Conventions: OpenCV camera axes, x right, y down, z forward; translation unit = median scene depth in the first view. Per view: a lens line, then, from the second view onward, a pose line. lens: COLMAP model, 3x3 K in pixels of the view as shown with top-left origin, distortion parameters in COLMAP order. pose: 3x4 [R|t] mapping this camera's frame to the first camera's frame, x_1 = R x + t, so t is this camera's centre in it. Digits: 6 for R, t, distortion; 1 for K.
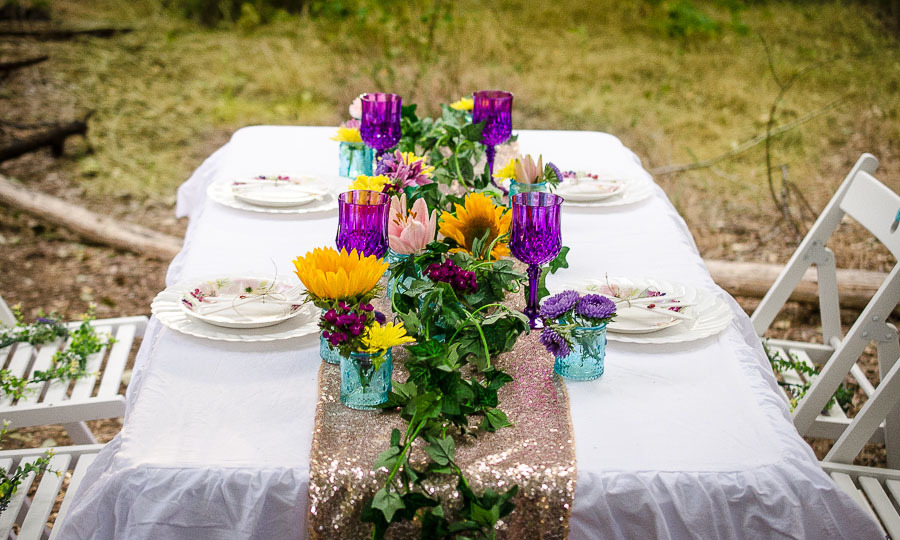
lens RADIAL K [[1555.2, 0, 450.1], [0, 1555.2, 269.2], [0, 0, 1]] dist [0.033364, 0.000000]
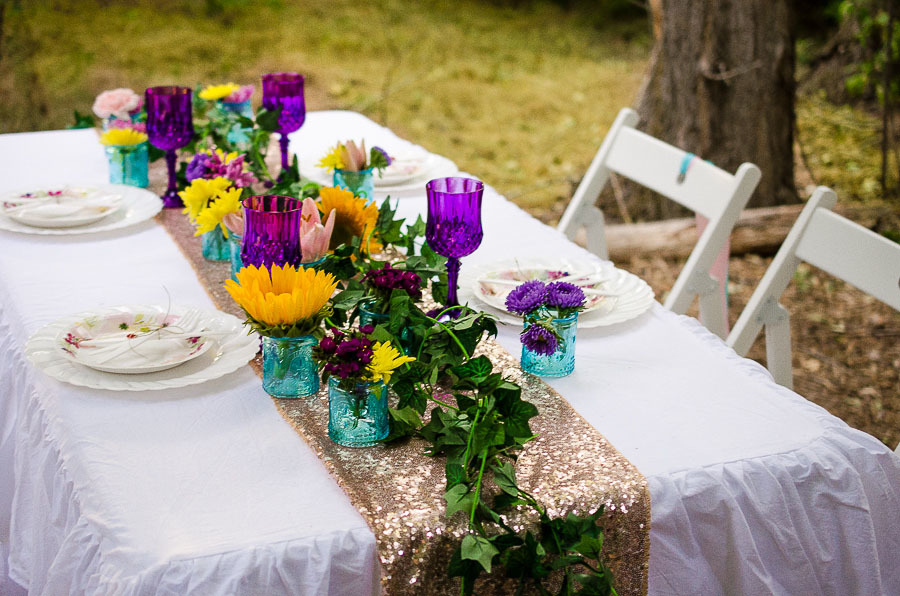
lens RADIAL K [[1511.1, 0, 450.0], [0, 1511.1, 298.9], [0, 0, 1]] dist [0.033175, 0.000000]
pose [[0.937508, -0.125874, 0.324400, -0.299605], [0.113901, 0.991929, 0.055718, -0.035928], [-0.328795, -0.015287, 0.944278, 0.207386]]
